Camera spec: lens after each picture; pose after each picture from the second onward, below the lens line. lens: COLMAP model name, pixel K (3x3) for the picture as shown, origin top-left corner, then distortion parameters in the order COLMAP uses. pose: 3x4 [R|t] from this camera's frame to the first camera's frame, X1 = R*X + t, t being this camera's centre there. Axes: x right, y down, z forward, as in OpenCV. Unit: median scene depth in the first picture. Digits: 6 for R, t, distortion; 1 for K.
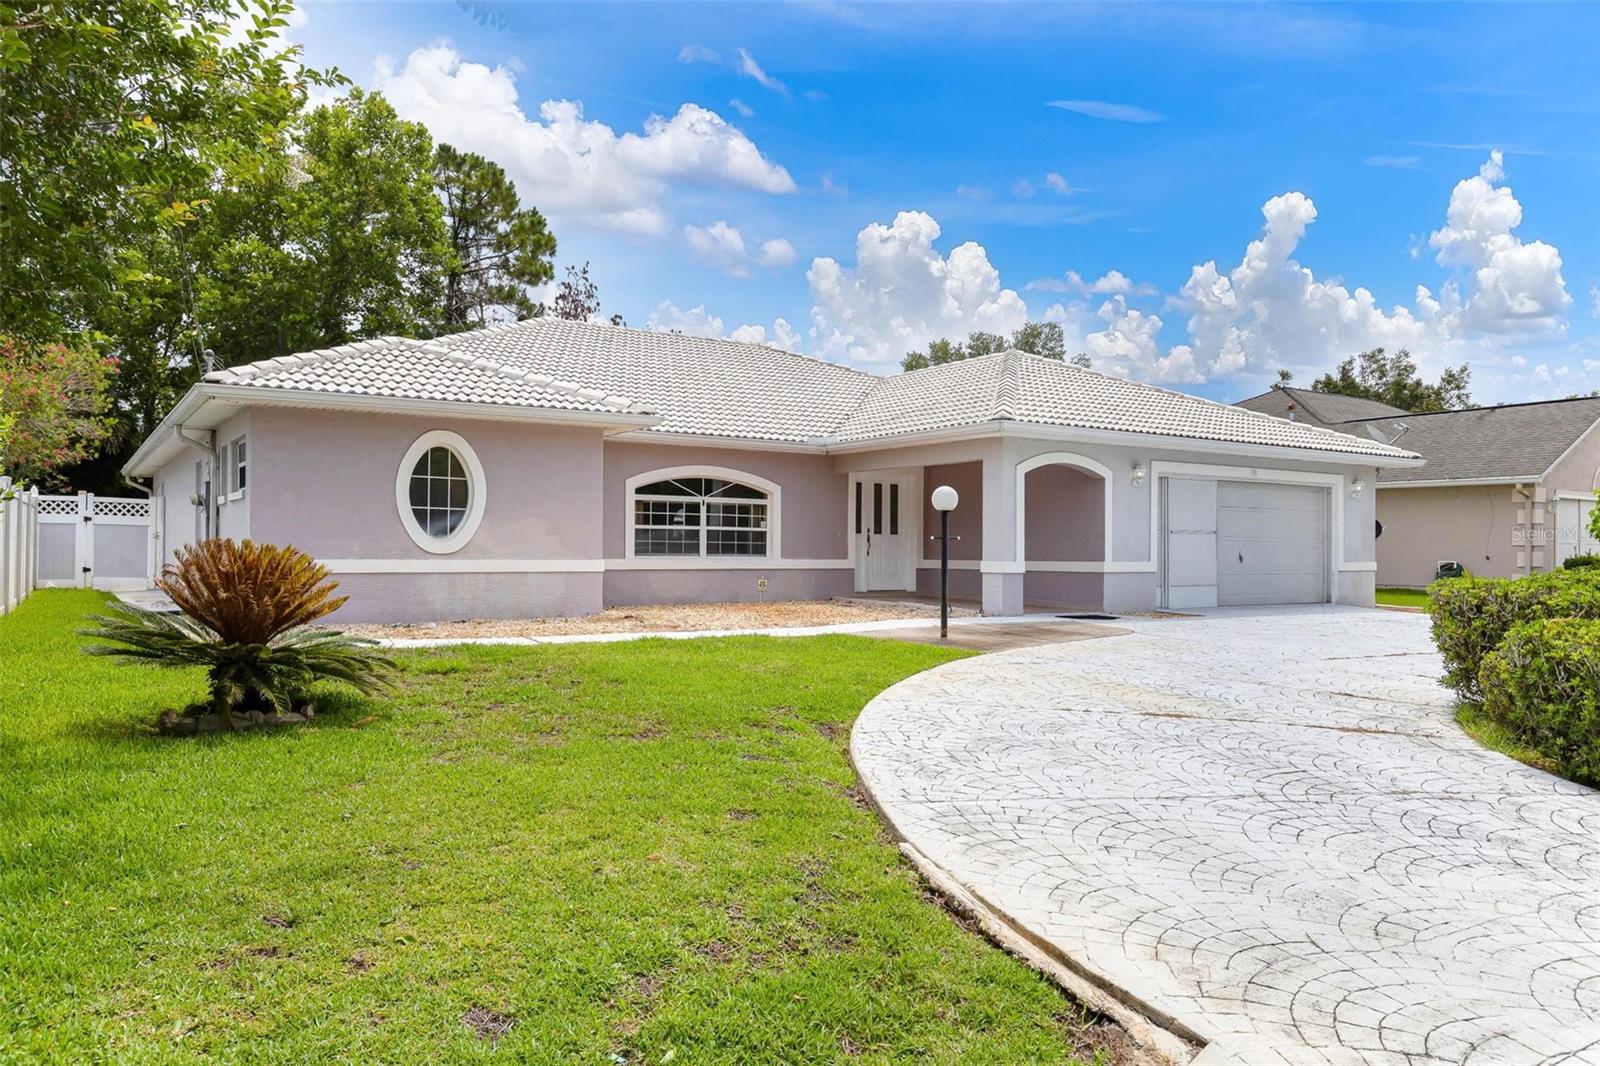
lens RADIAL K [[1105.2, 0, 796.5], [0, 1105.2, 520.3], [0, 0, 1]] dist [0.007939, 0.001845]
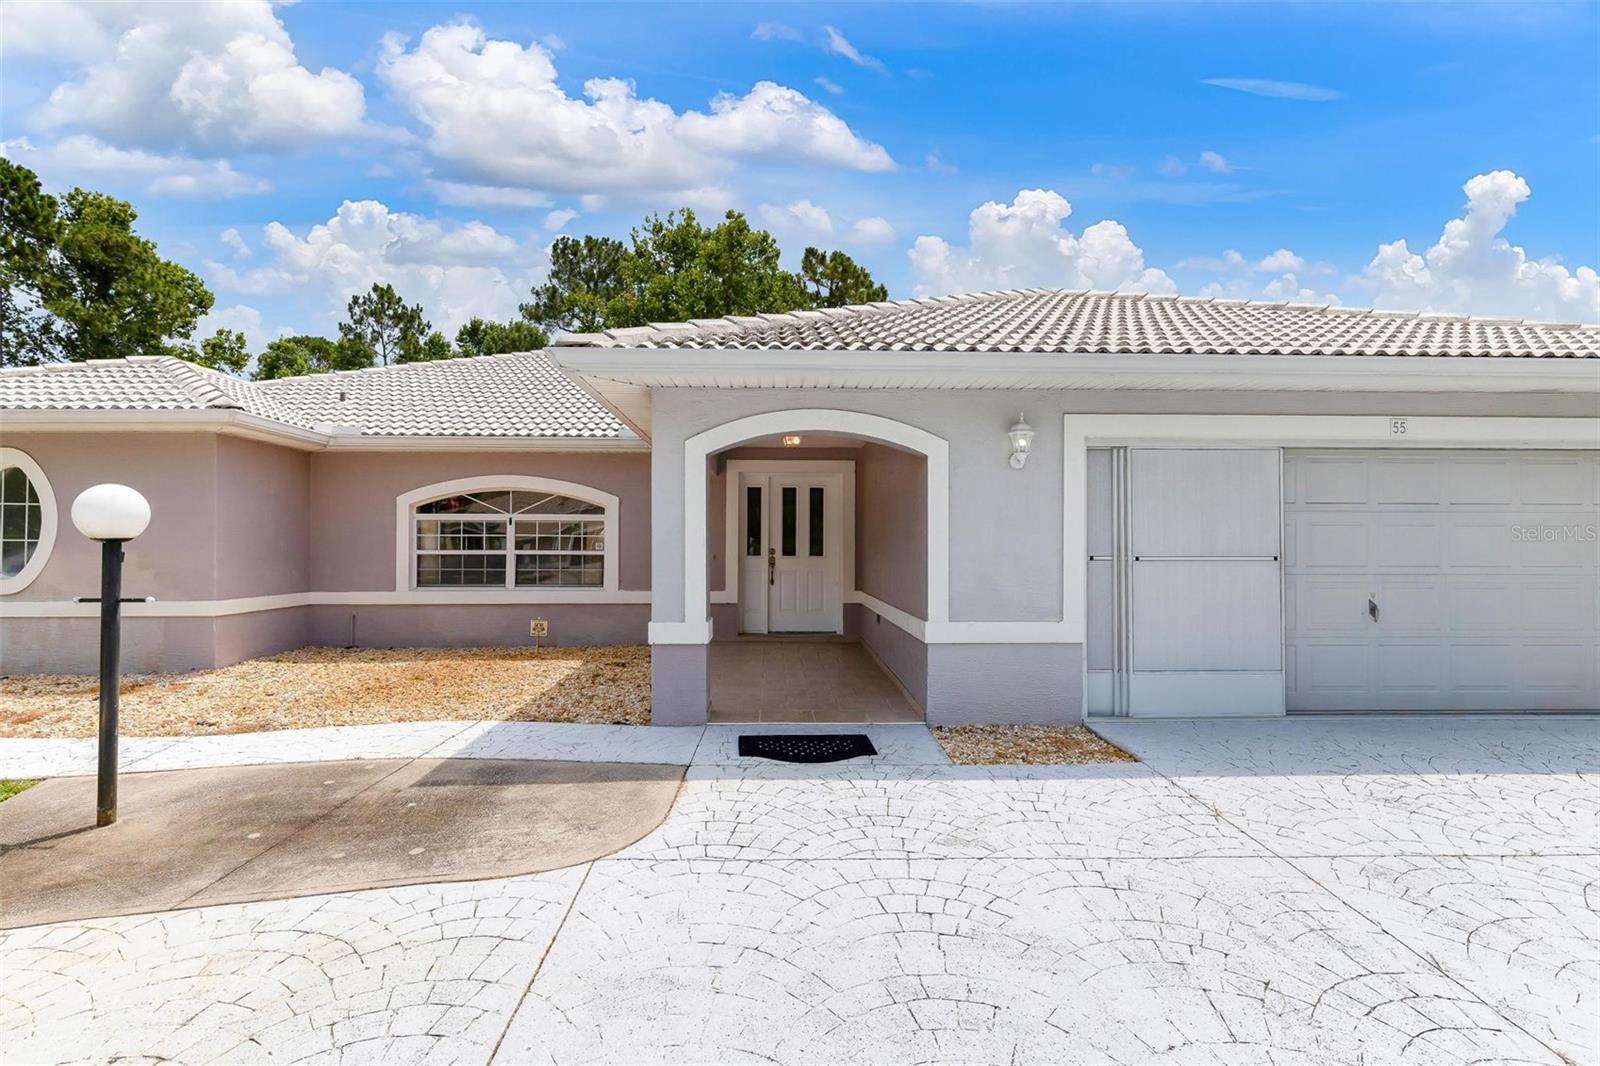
lens RADIAL K [[772.4, 0, 796.6], [0, 772.4, 538.8], [0, 0, 1]] dist [-0.005459, -0.001145]
pose [[0.851171, -0.011112, -0.524771, 0.387816], [0.019163, 0.999767, 0.009913, -0.004647], [0.524539, -0.018494, 0.851186, 0.628700]]
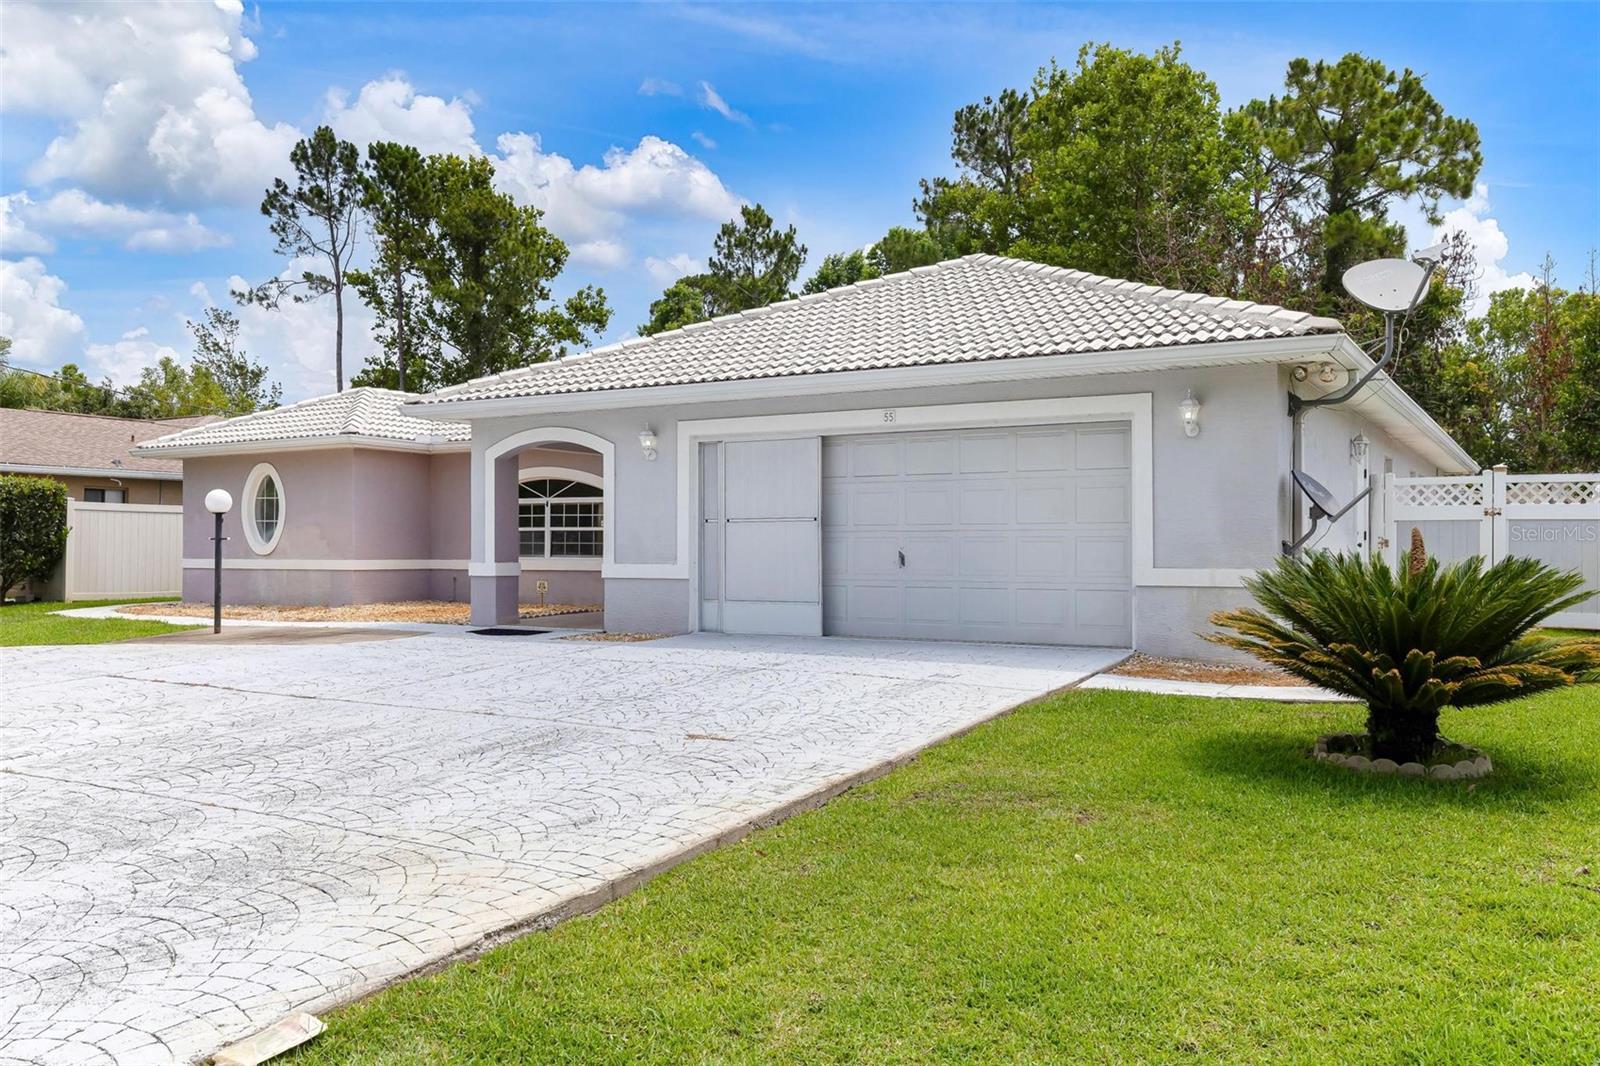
lens RADIAL K [[1327.2, 0, 800.2], [0, 1327.2, 546.0], [0, 0, 1]] dist [-0.003588, -0.002111]
pose [[0.440651, -0.008467, -0.897639, 1.087119], [0.028726, 0.999576, 0.004673, 0.023251], [0.897219, -0.027844, 0.440708, 0.674745]]
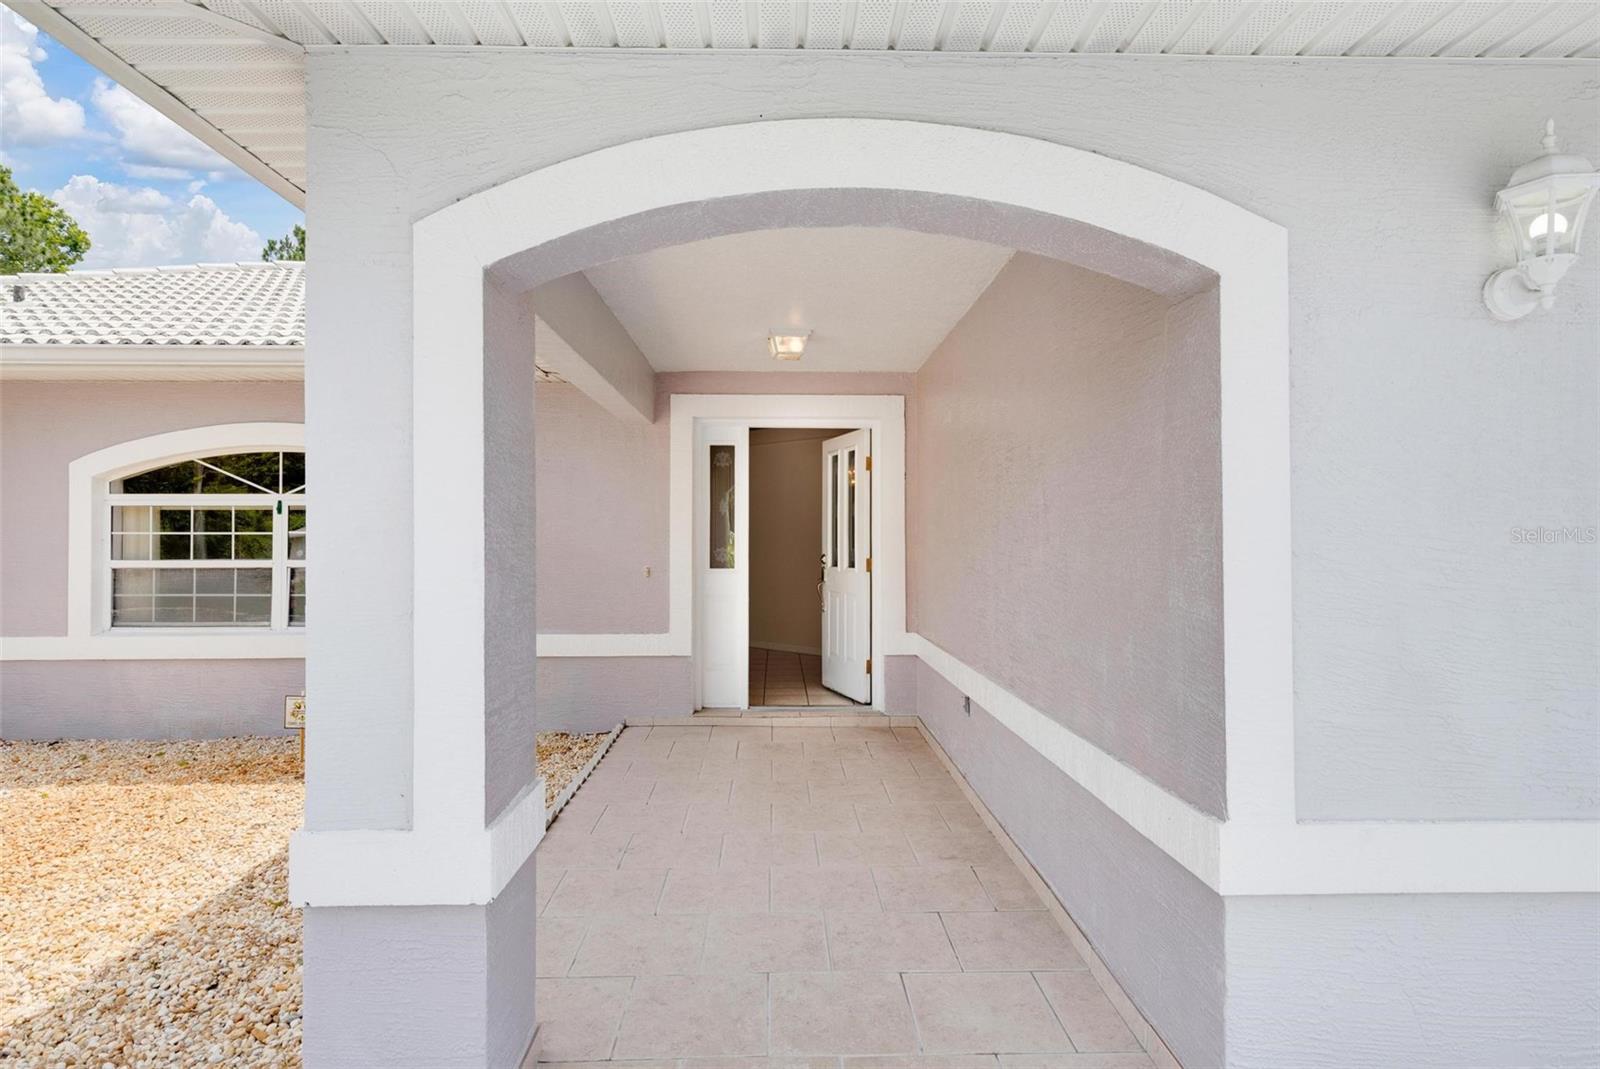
lens RADIAL K [[850.3, 0, 802.5], [0, 850.3, 536.5], [0, 0, 1]] dist [0.000771, -0.000040]
pose [[0.849956, -0.010403, -0.526751, 0.274115], [0.023175, 0.999576, 0.017655, -0.005225], [0.526343, -0.027213, 0.849836, 0.817610]]
